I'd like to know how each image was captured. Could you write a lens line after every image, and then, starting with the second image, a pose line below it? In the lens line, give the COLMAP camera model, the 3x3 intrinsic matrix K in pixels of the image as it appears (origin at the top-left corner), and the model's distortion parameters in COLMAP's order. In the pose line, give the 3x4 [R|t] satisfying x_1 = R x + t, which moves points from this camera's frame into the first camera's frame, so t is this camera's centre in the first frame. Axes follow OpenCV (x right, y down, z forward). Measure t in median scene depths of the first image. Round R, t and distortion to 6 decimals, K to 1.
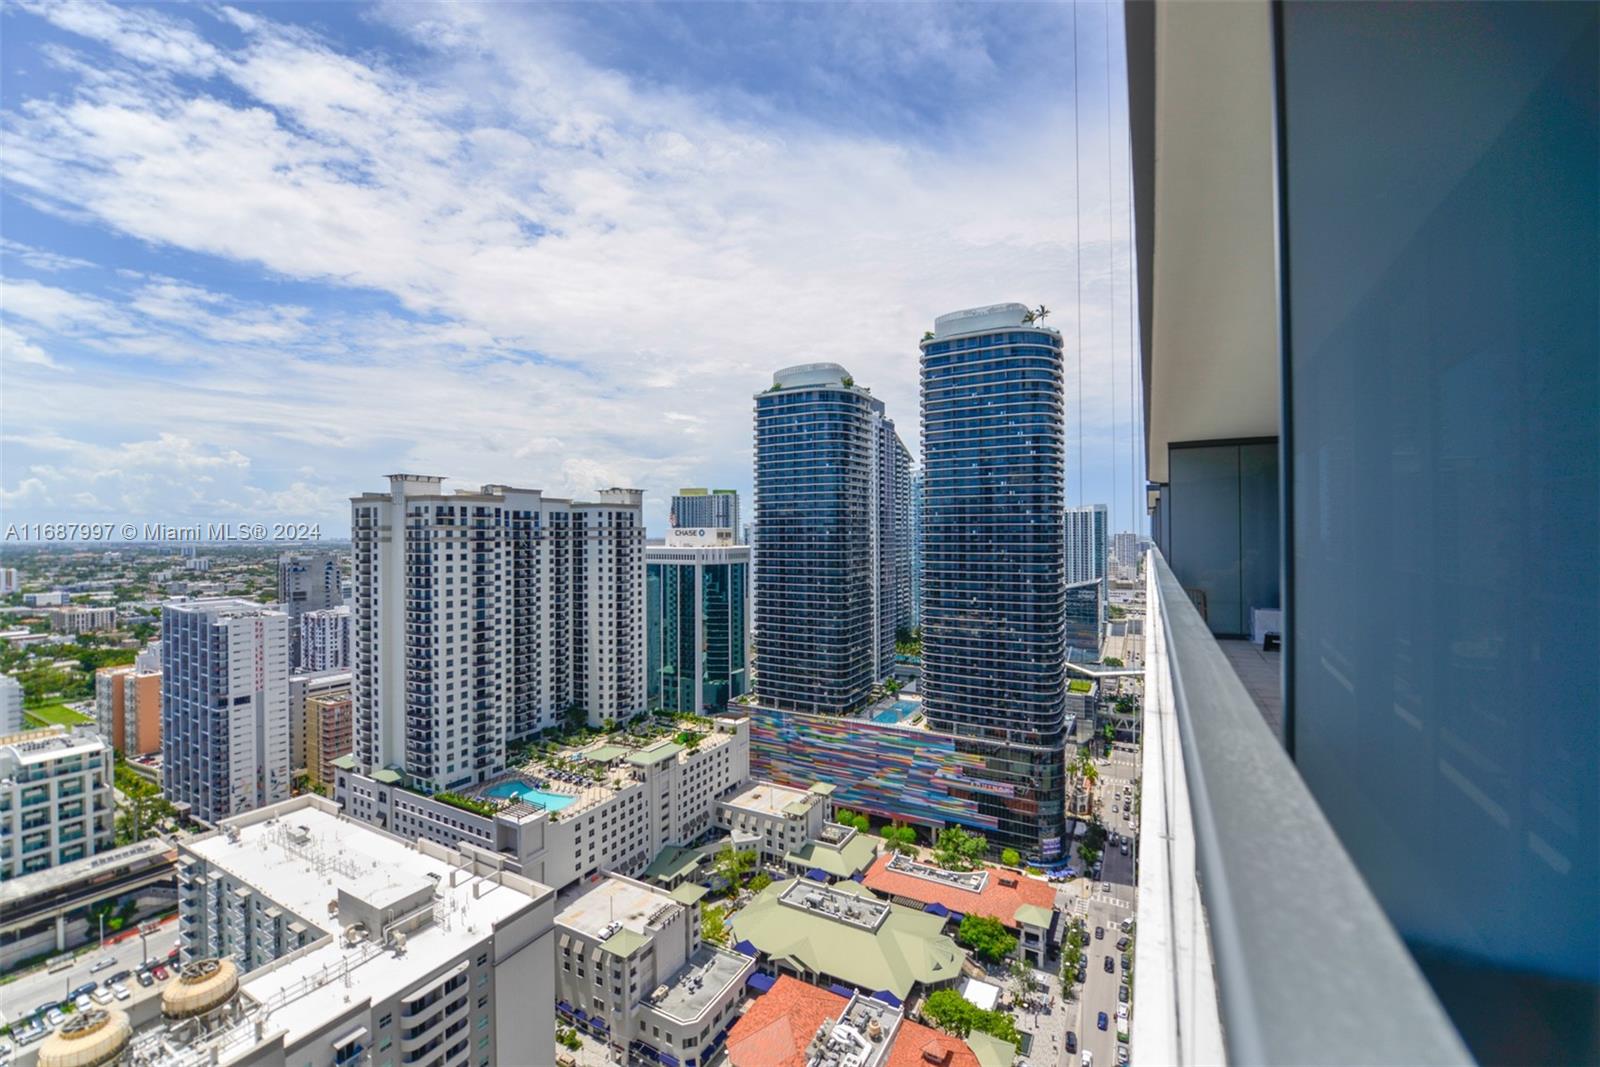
lens RADIAL K [[637.6, 0, 784.7], [0, 637.6, 529.3], [0, 0, 1]] dist [0.001437, -0.004783]
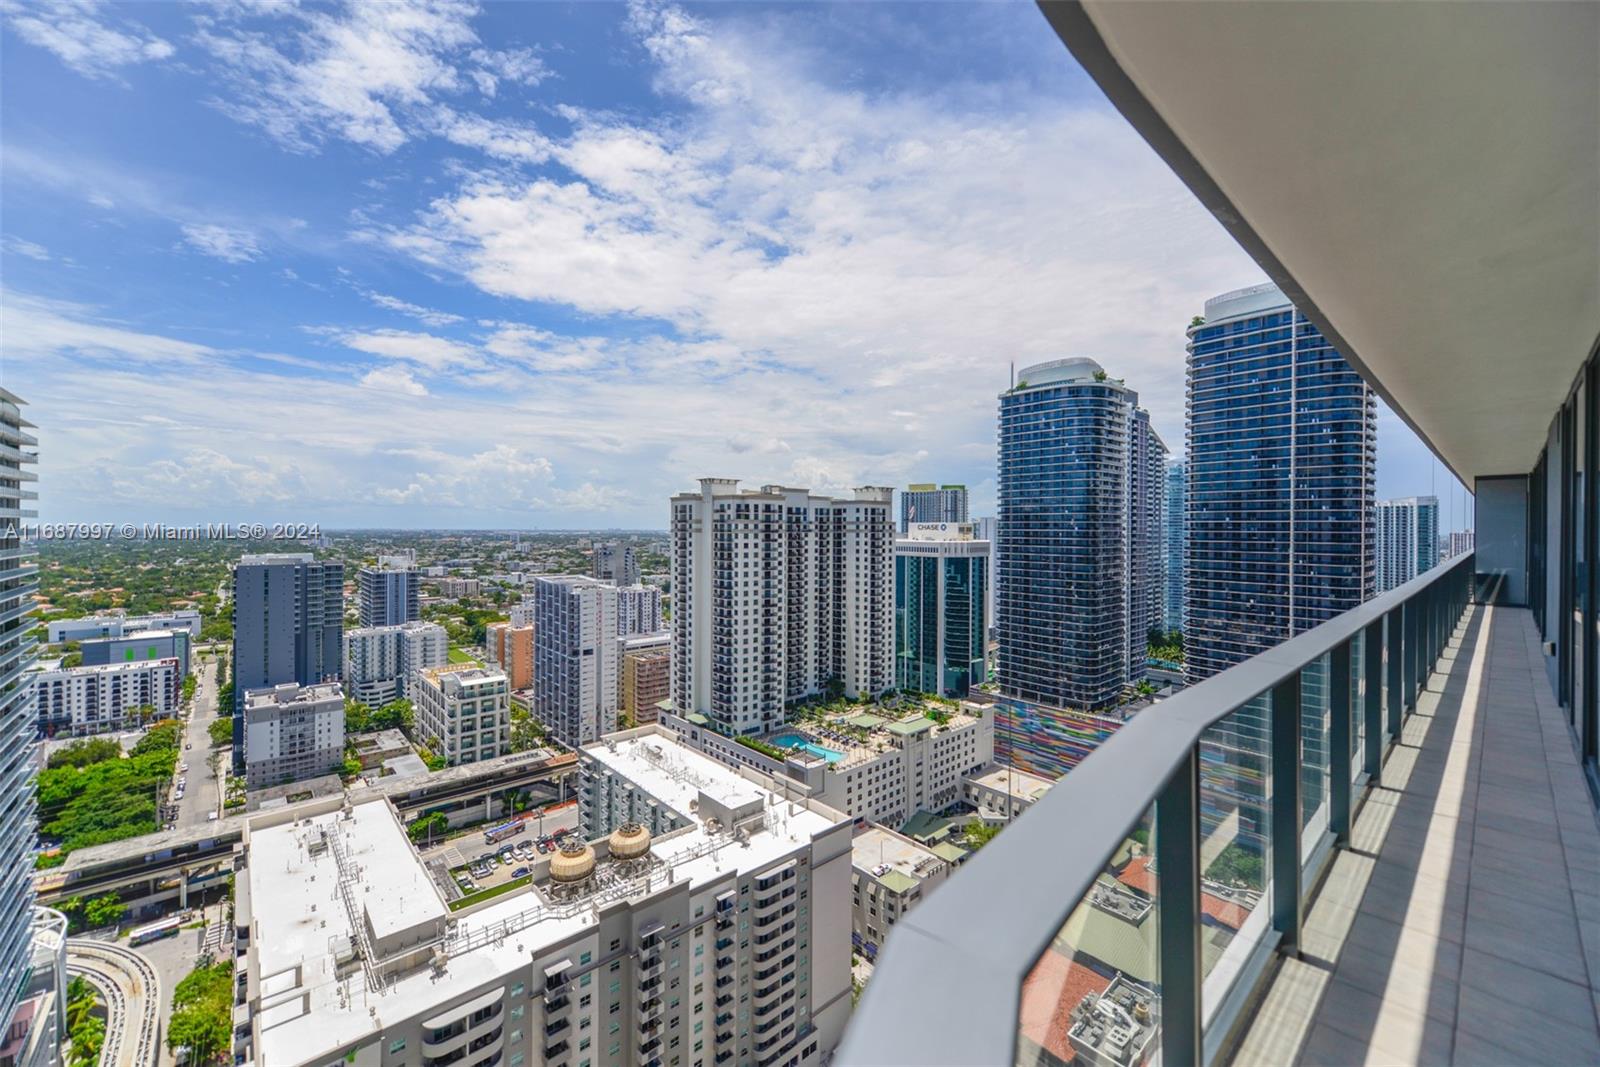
lens RADIAL K [[637.6, 0, 786.1], [0, 637.6, 535.2], [0, 0, 1]] dist [0.001437, -0.004783]
pose [[0.949363, 0.014077, -0.313864, -0.052384], [-0.008310, 0.999771, 0.019704, -0.000124], [0.314070, -0.016098, 0.949263, -0.092146]]
